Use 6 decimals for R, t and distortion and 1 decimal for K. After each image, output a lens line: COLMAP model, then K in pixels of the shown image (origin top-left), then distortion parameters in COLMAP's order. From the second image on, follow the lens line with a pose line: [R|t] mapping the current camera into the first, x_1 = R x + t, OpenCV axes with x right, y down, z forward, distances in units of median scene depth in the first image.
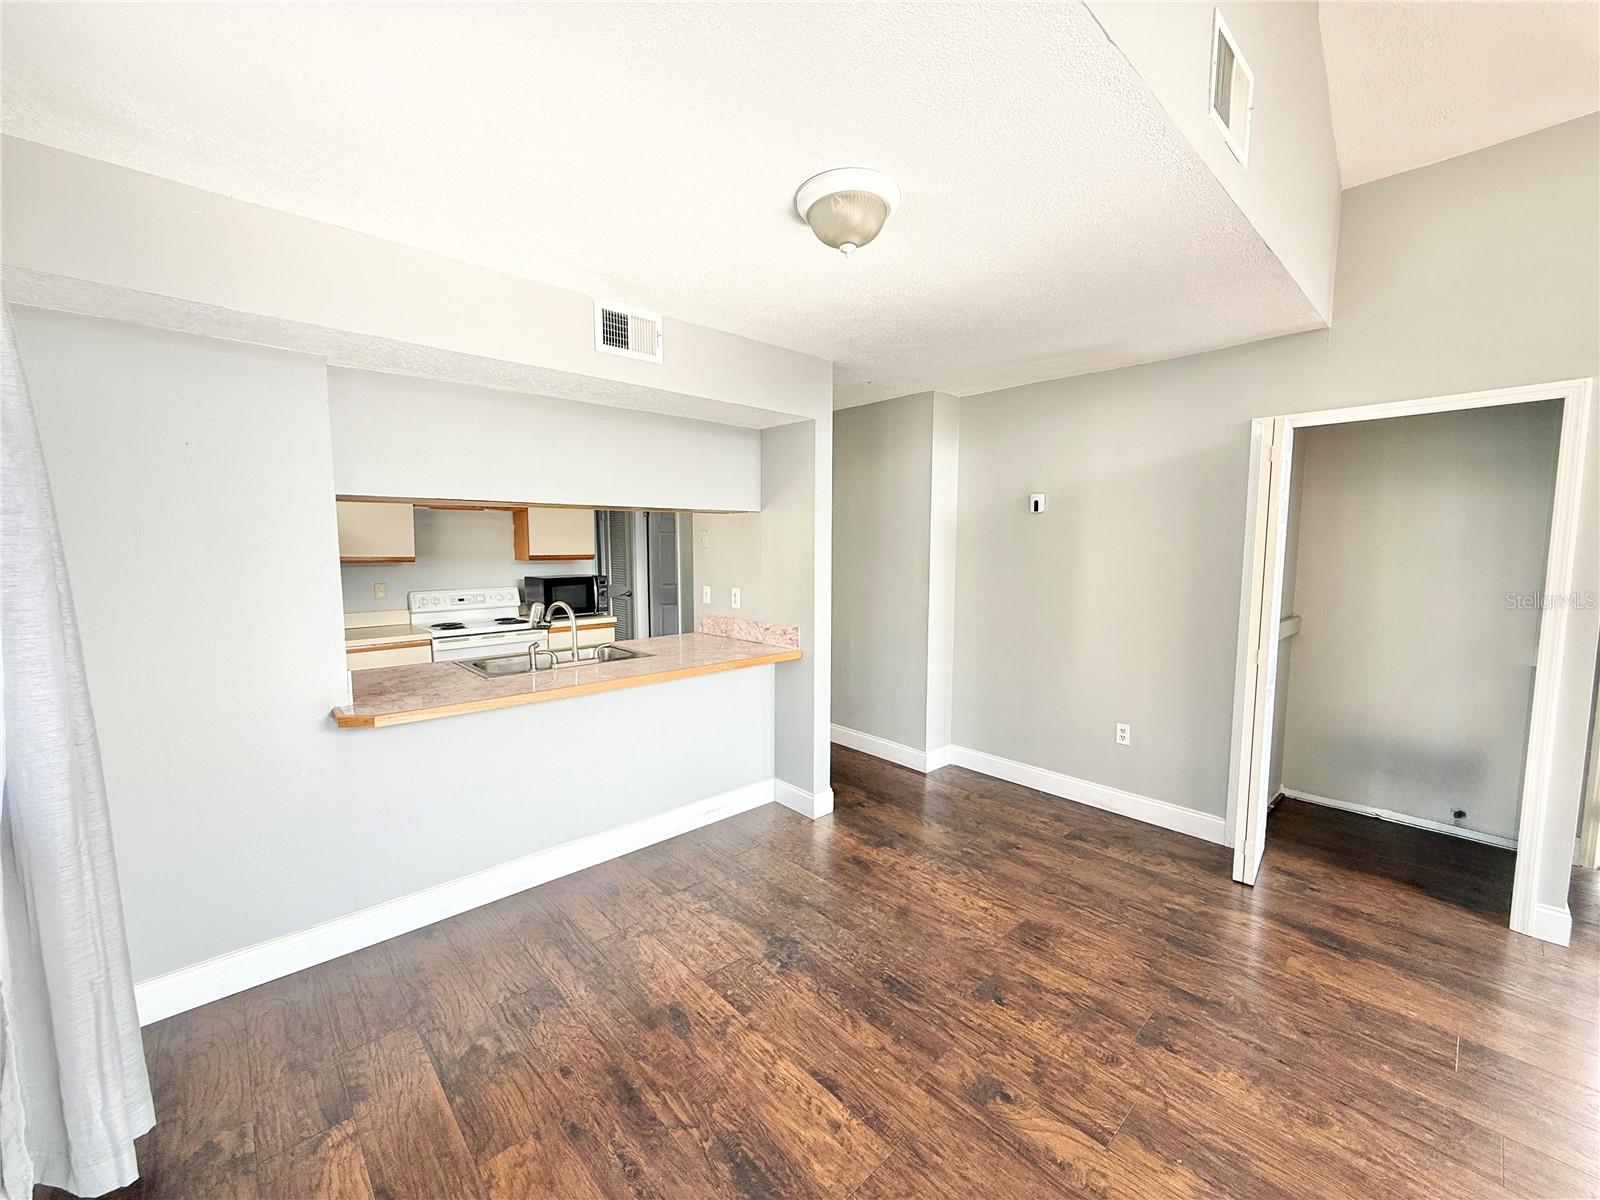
lens RADIAL K [[634.7, 0, 803.7], [0, 634.7, 606.1], [0, 0, 1]] dist [-0.009064, -0.000121]
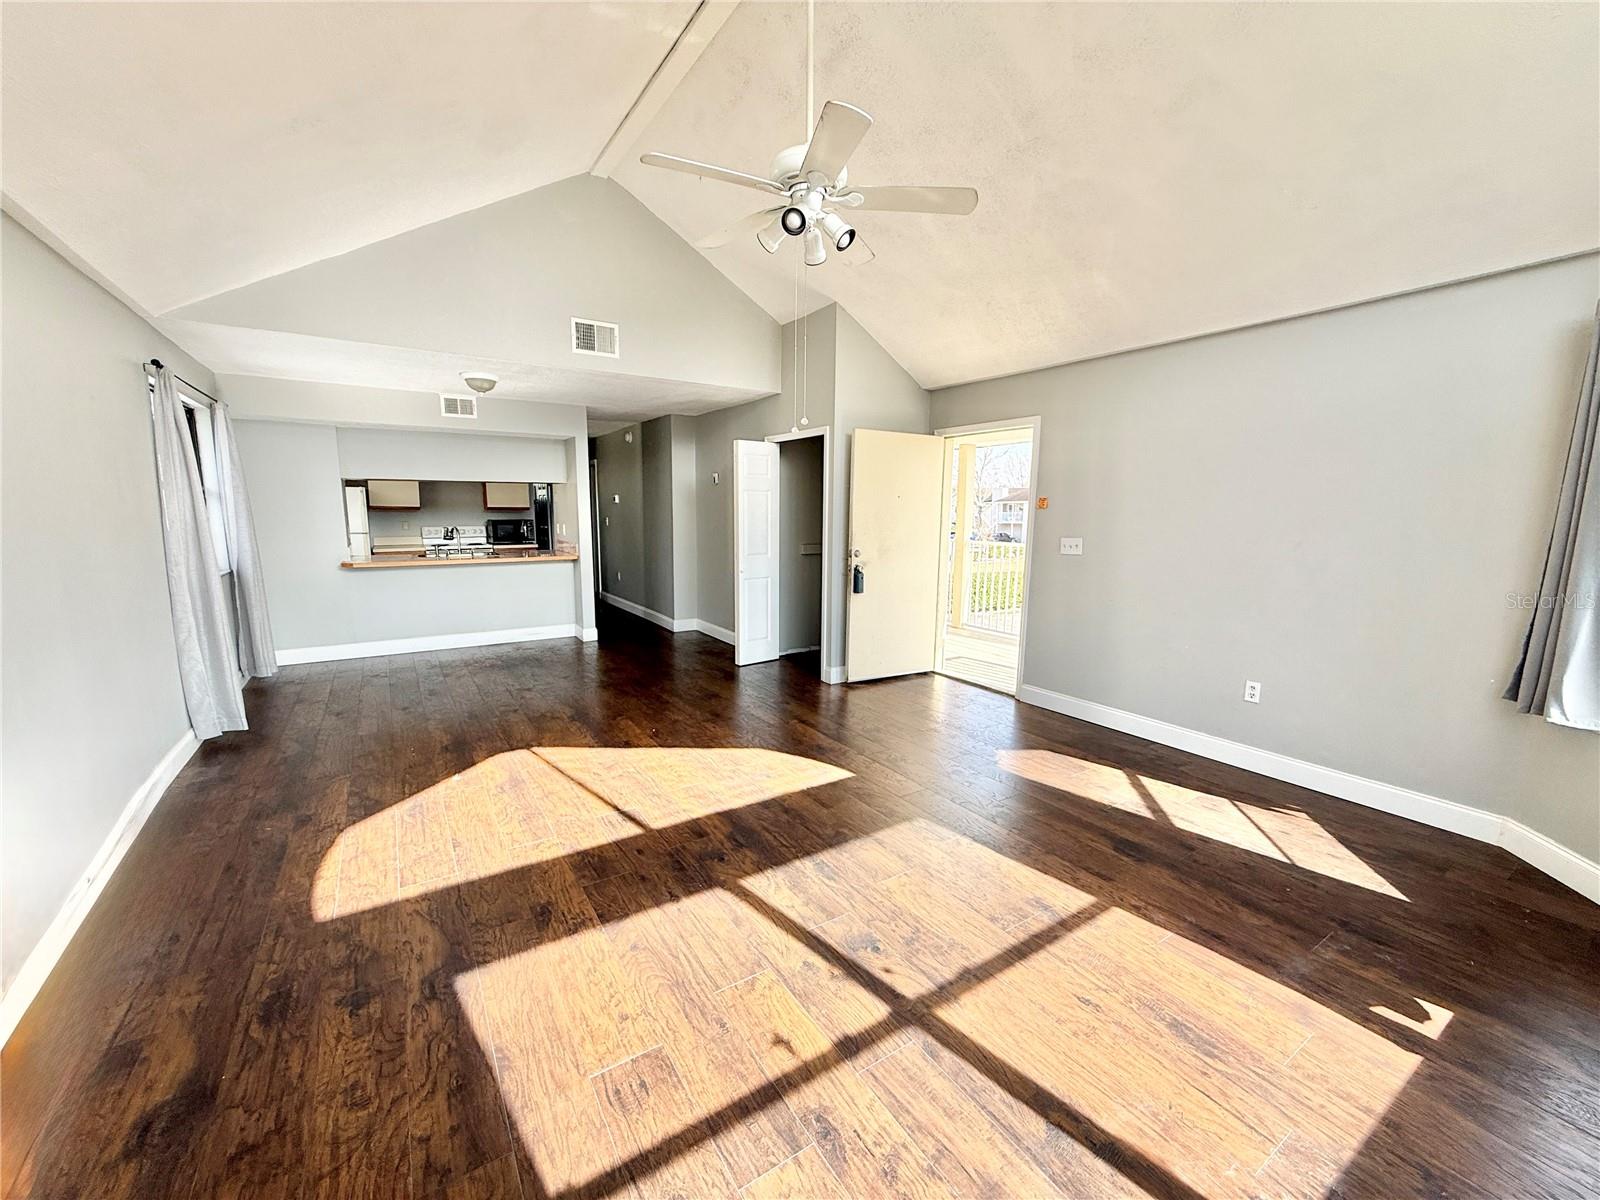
lens RADIAL K [[641.0, 0, 801.3], [0, 641.0, 602.1], [0, 0, 1]] dist [-0.001079, 0.000055]
pose [[0.984898, 0.032608, -0.170037, 0.898811], [-0.023495, 0.998192, 0.055331, 0.078444], [0.171534, -0.050501, 0.983883, -0.733366]]
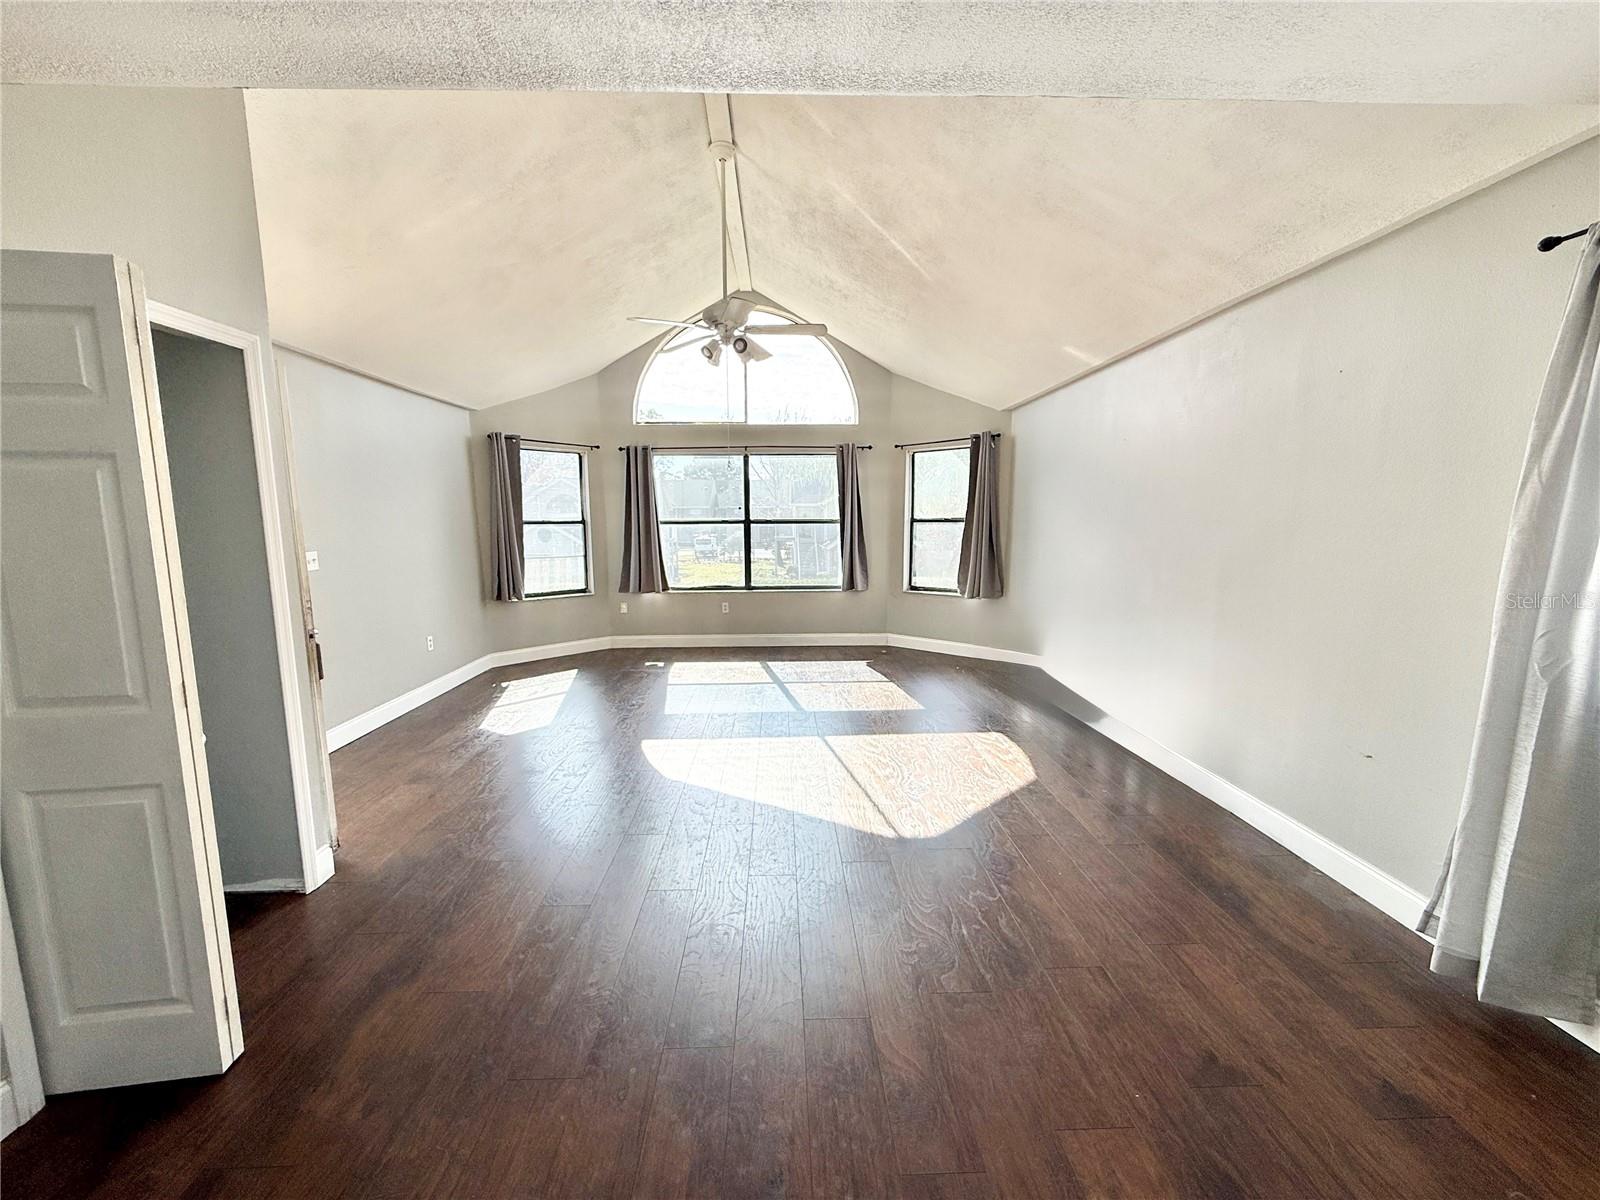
lens RADIAL K [[641.0, 0, 801.3], [0, 641.0, 602.1], [0, 0, 1]] dist [-0.001079, 0.000055]
pose [[-0.753079, -0.084421, 0.652492, -0.052506], [0.063739, 0.977708, 0.200063, -0.057278], [-0.654836, 0.192252, -0.730910, 0.721435]]
